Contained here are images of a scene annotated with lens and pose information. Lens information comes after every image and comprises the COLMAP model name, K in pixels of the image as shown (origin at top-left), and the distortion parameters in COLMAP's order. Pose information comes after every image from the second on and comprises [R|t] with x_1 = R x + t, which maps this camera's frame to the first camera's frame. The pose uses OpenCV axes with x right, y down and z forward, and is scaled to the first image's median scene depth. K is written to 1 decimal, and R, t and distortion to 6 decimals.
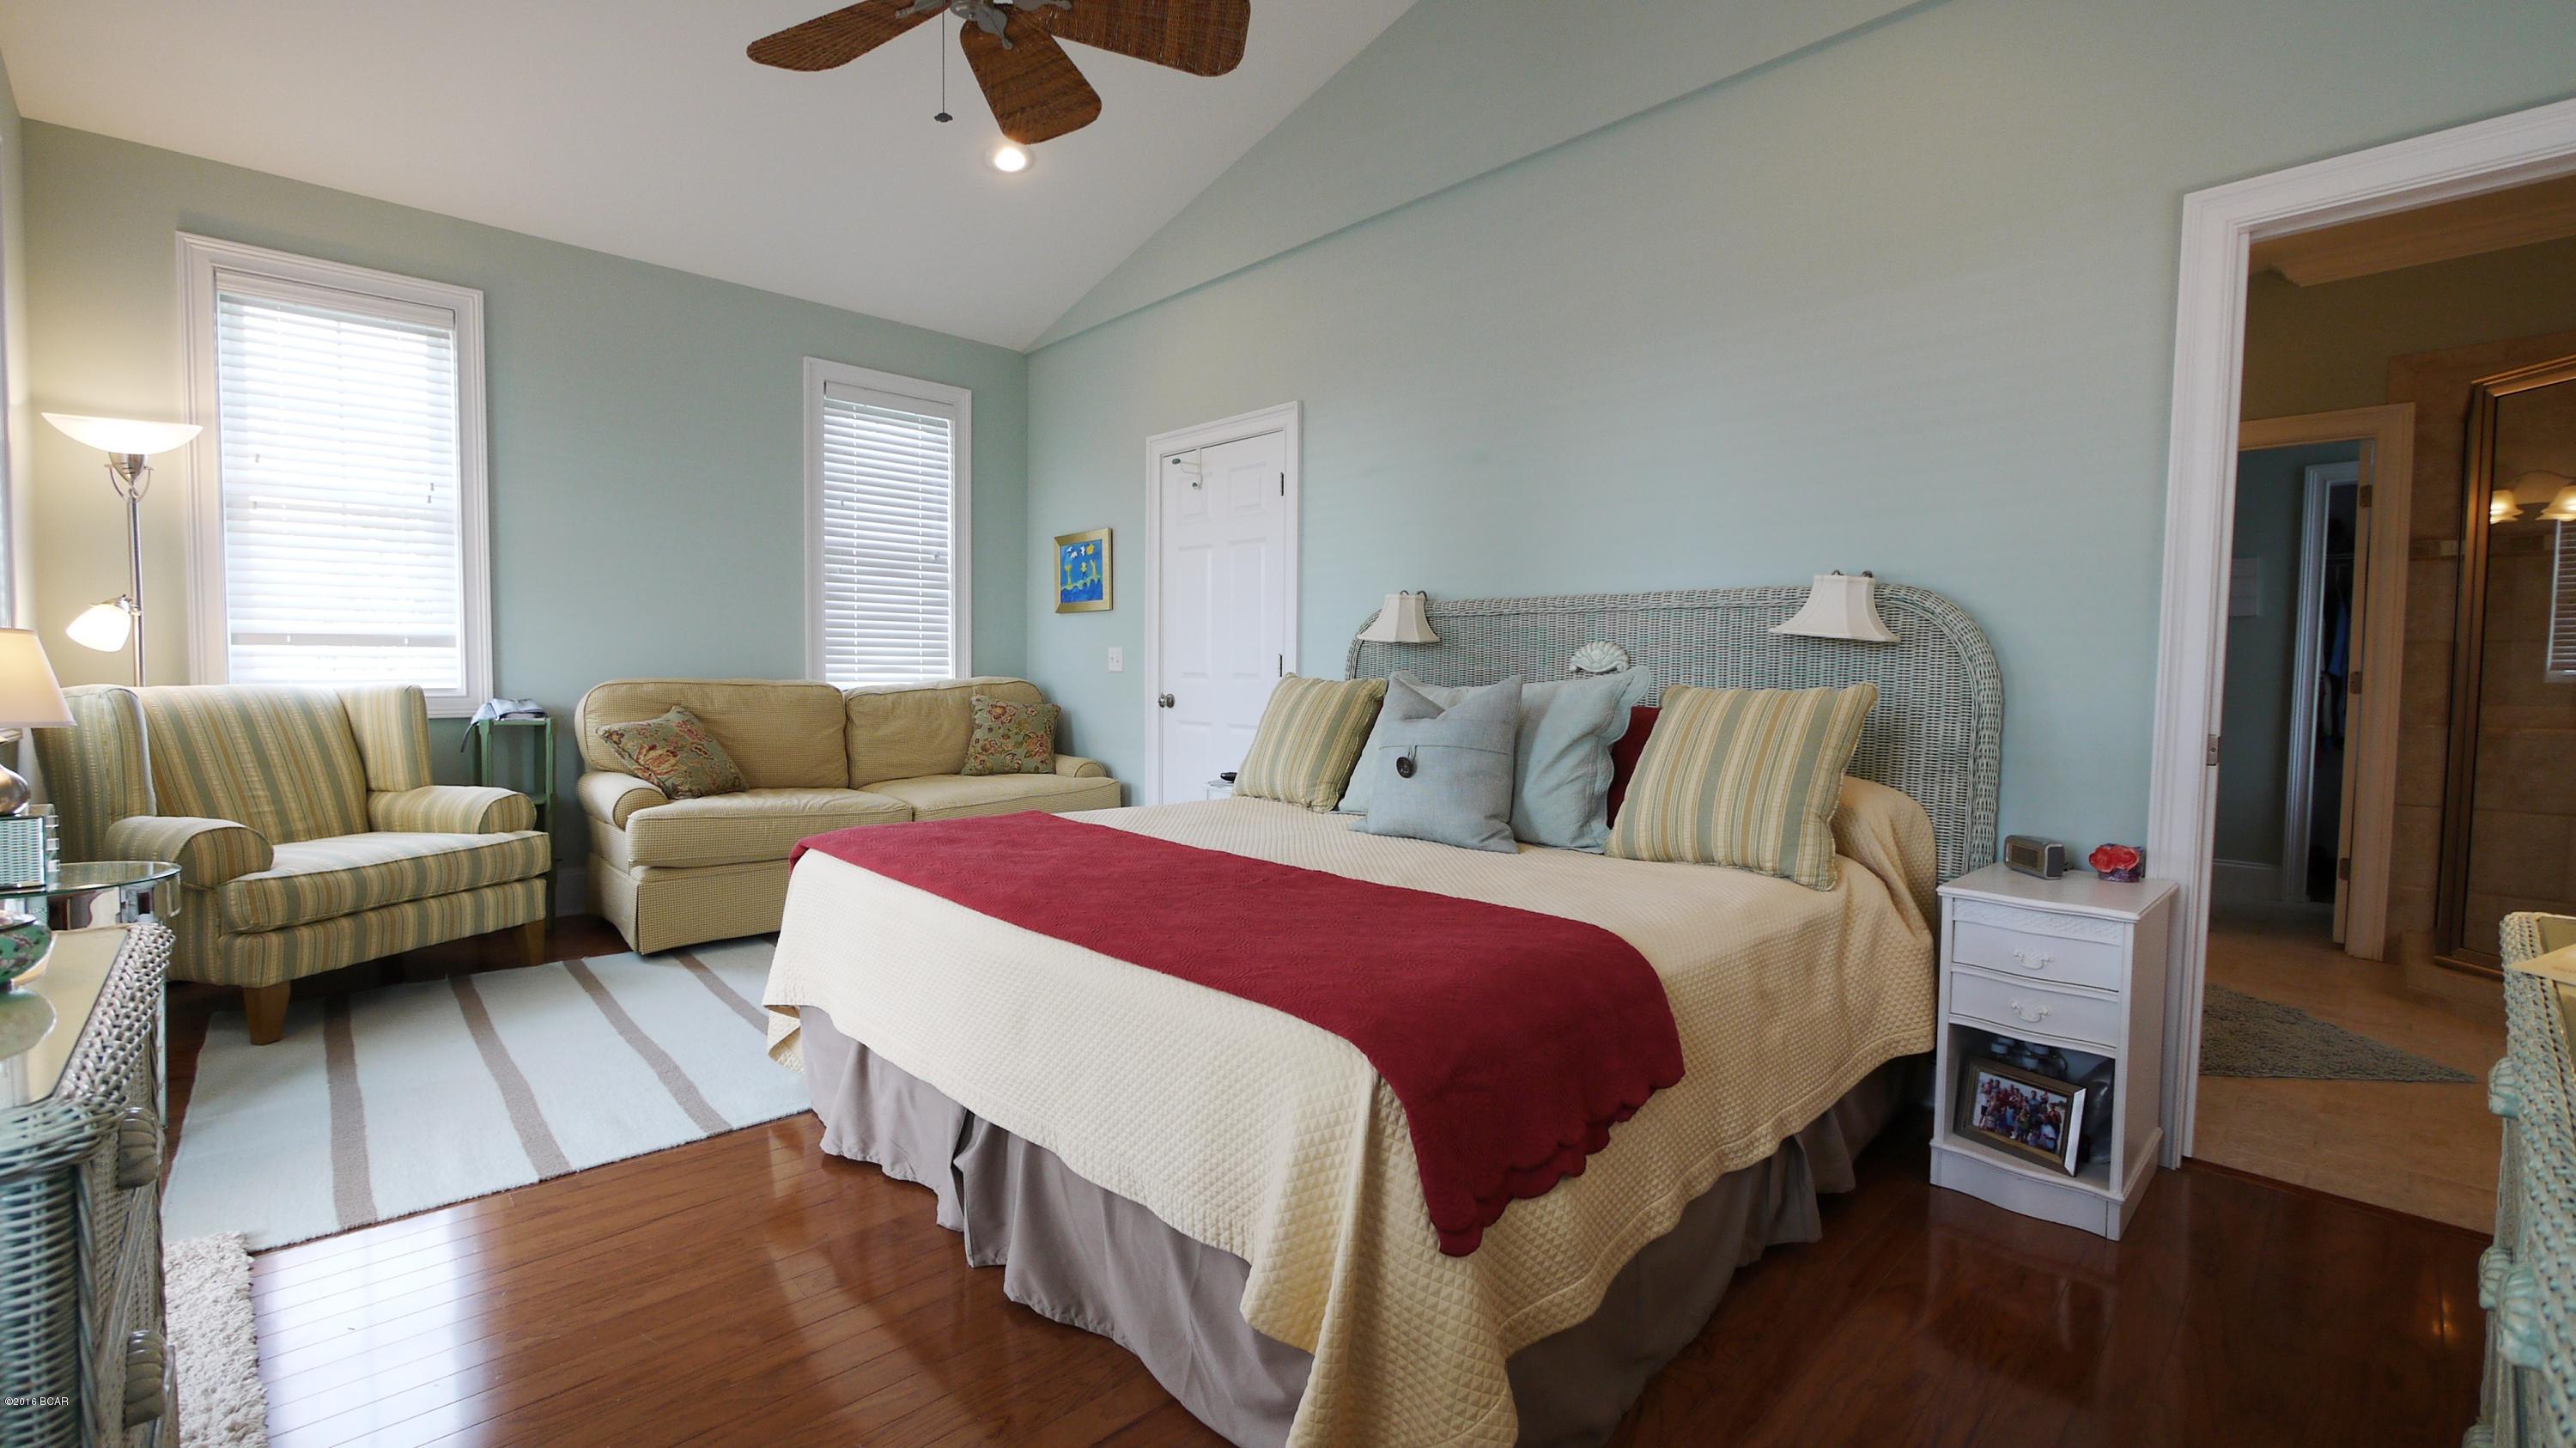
lens RADIAL K [[1079.1, 0, 1290.5], [0, 1079.1, 714.2], [0, 0, 1]] dist [-0.002011, -0.000212]
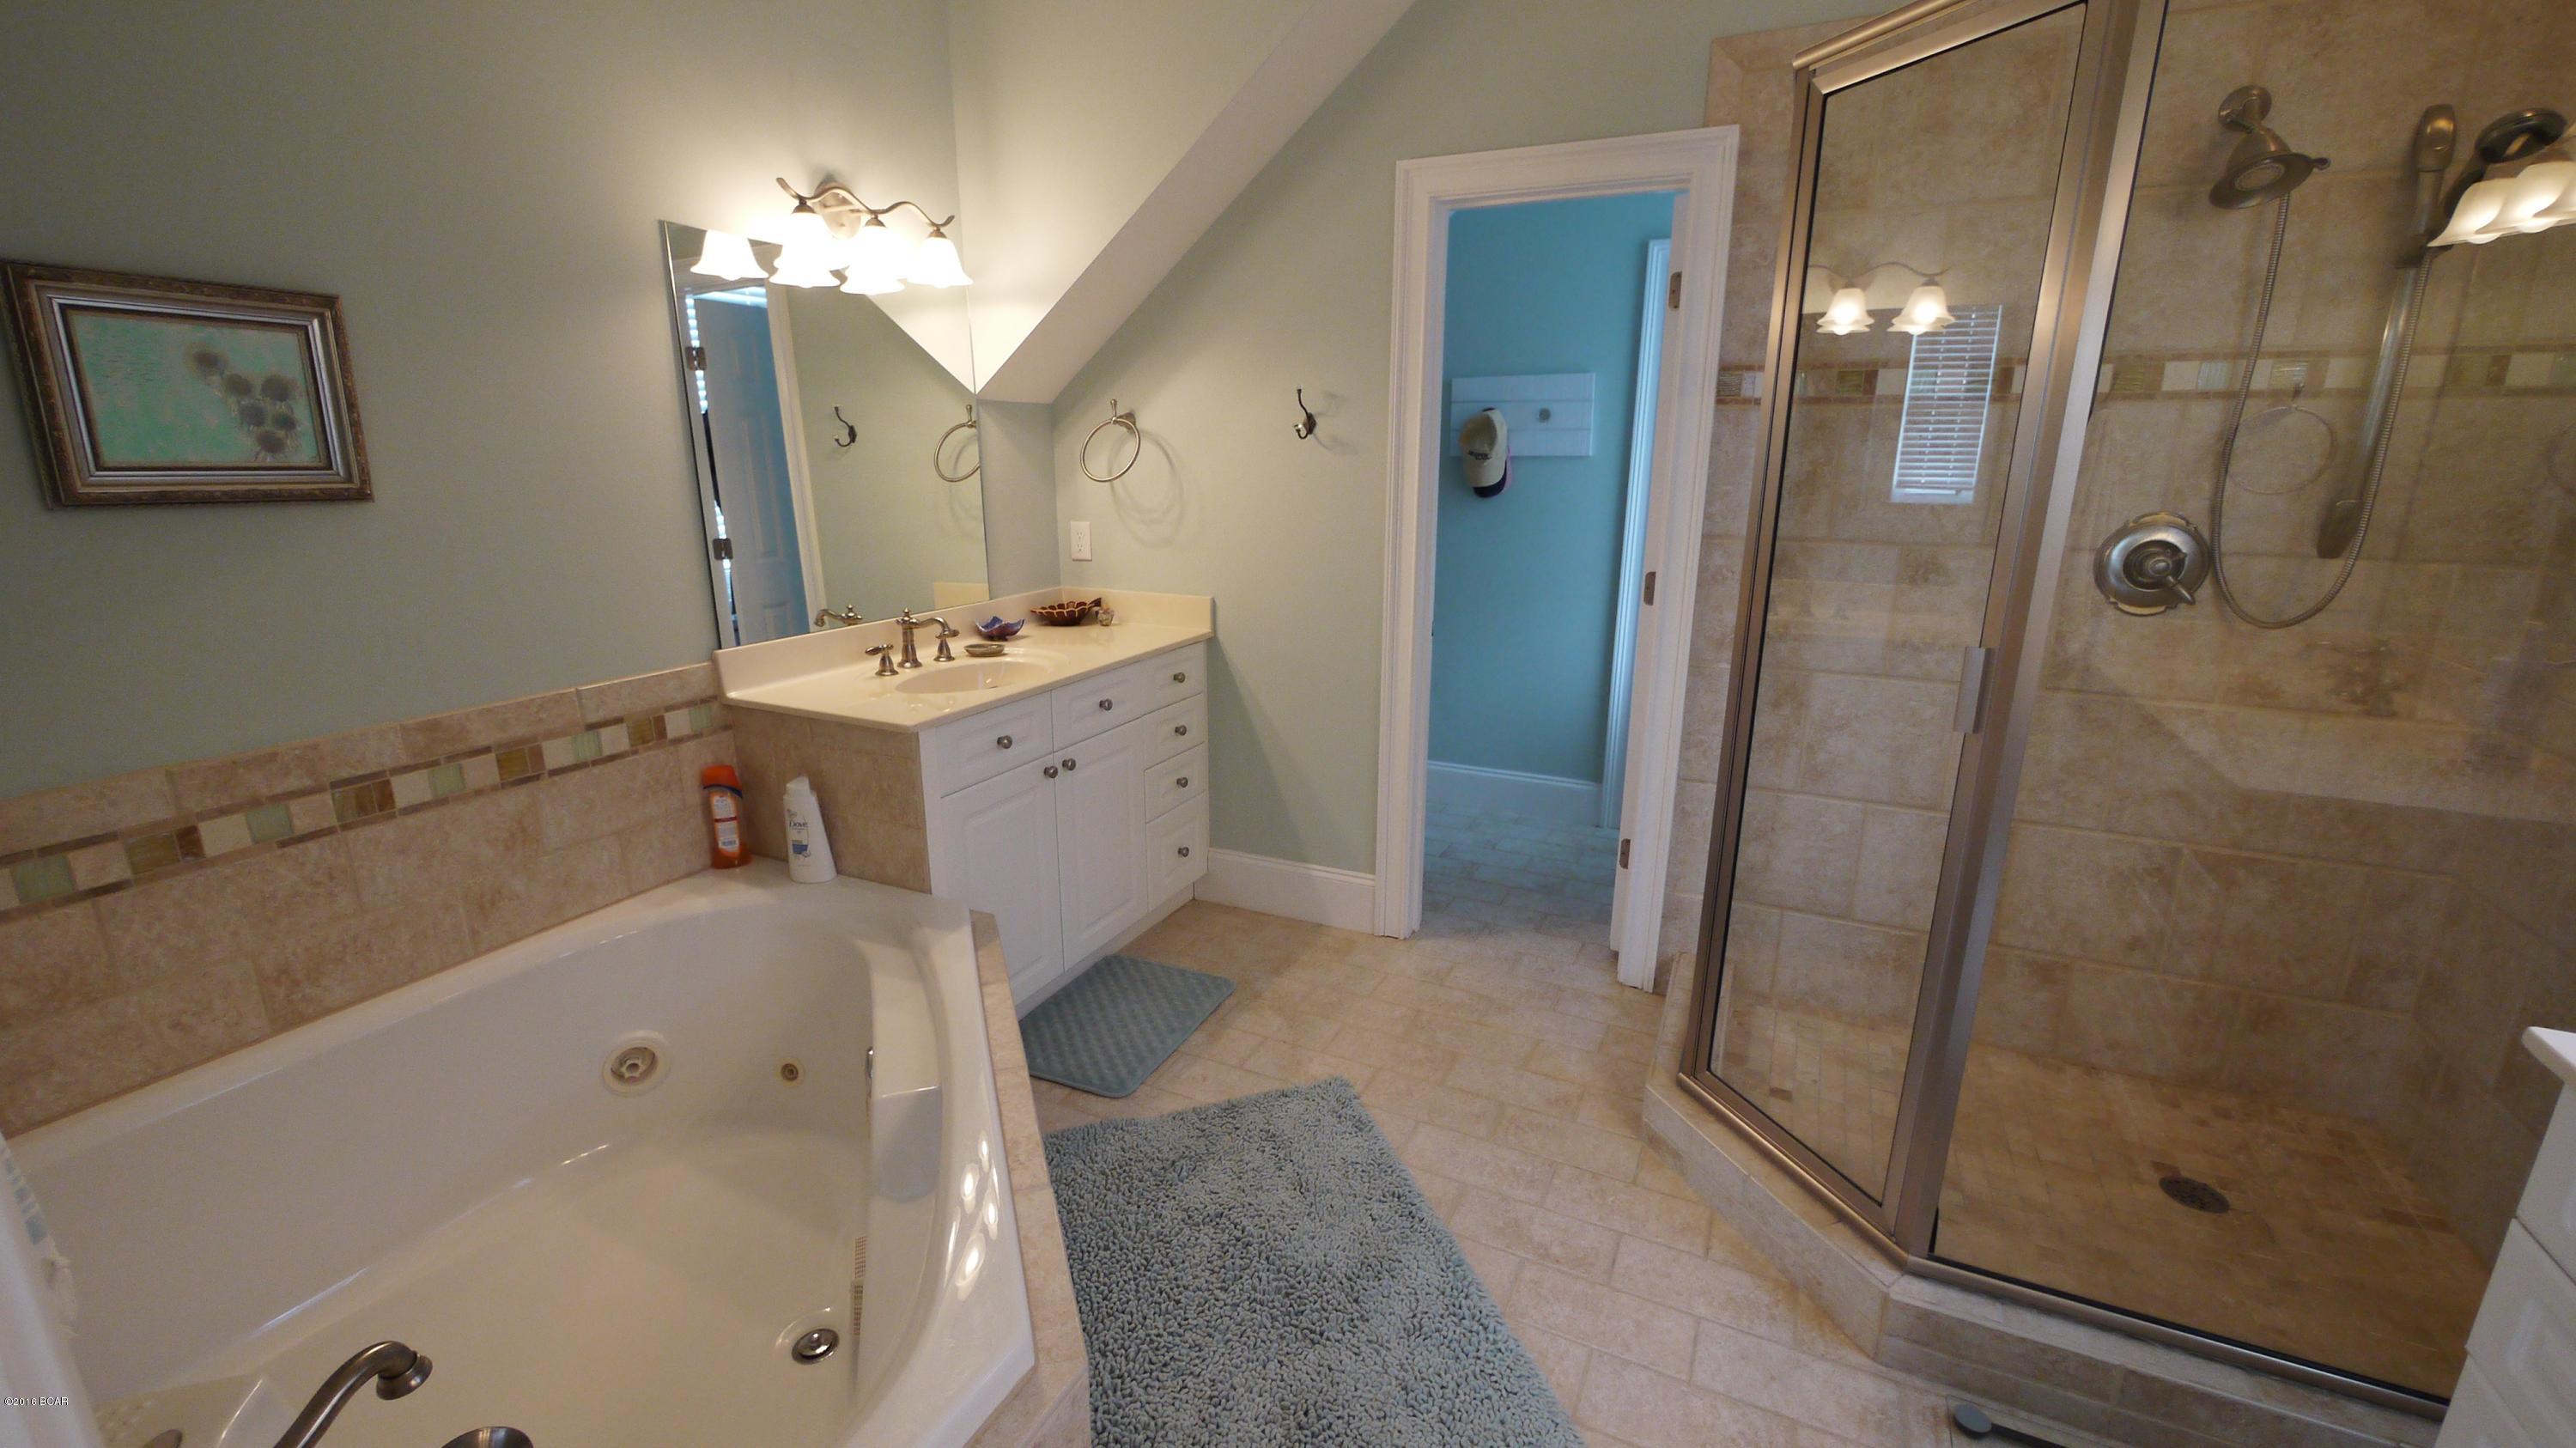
lens RADIAL K [[1079.1, 0, 1278.0], [0, 1079.1, 726.0], [0, 0, 1]] dist [-0.002011, -0.000212]
pose [[0.939935, -0.094880, 0.327902, 0.577496], [0.023652, 0.976389, 0.214723, -0.099942], [-0.340532, -0.194070, 0.919986, 0.474479]]
